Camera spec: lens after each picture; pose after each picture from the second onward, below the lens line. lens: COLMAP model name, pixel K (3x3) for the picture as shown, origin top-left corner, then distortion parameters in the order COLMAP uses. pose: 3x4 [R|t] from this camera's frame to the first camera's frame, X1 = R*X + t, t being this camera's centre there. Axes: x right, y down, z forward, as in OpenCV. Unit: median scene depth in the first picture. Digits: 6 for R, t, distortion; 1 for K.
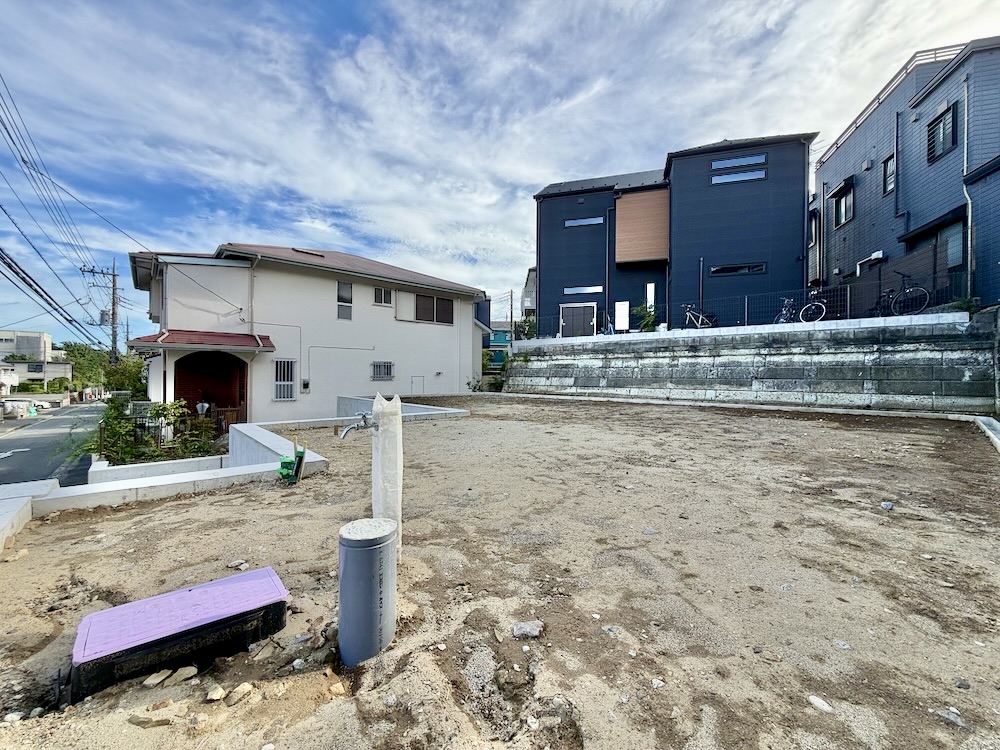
lens RADIAL K [[398.8, 0, 504.9], [0, 398.8, 373.3], [0, 0, 1]] dist [0.000006, -0.000396]
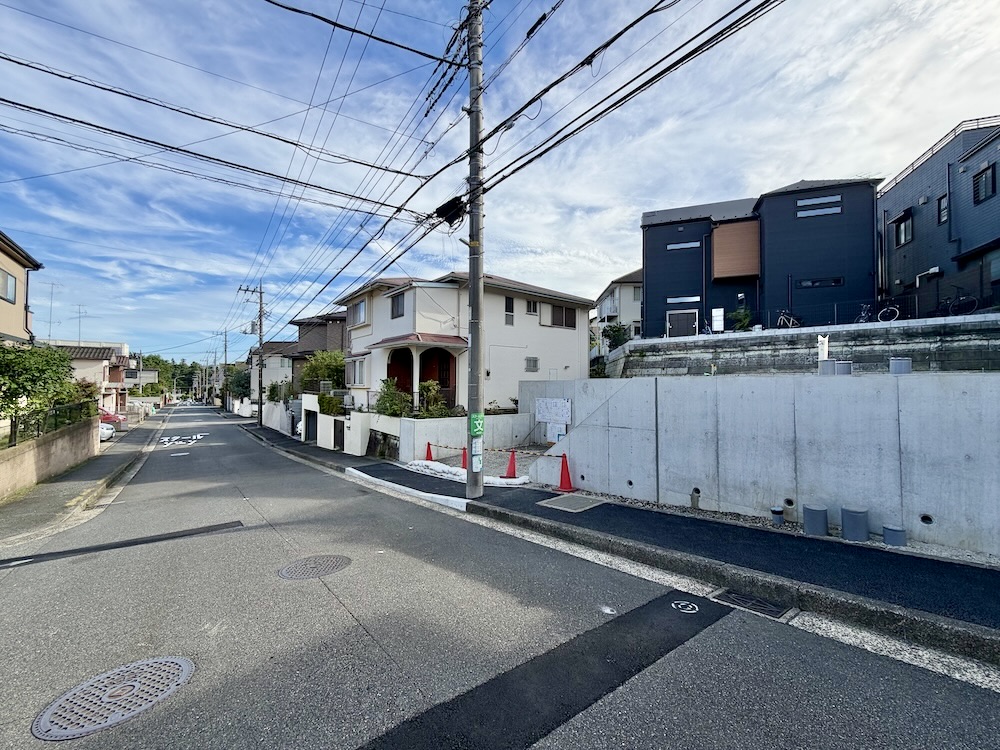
lens RADIAL K [[398.8, 0, 500.5], [0, 398.8, 373.7], [0, 0, 1]] dist [0.000006, -0.000396]
pose [[0.998148, -0.005543, -0.060573, -0.358724], [0.004422, 0.999817, -0.018627, 0.053097], [0.060666, 0.018325, 0.997990, -0.337348]]
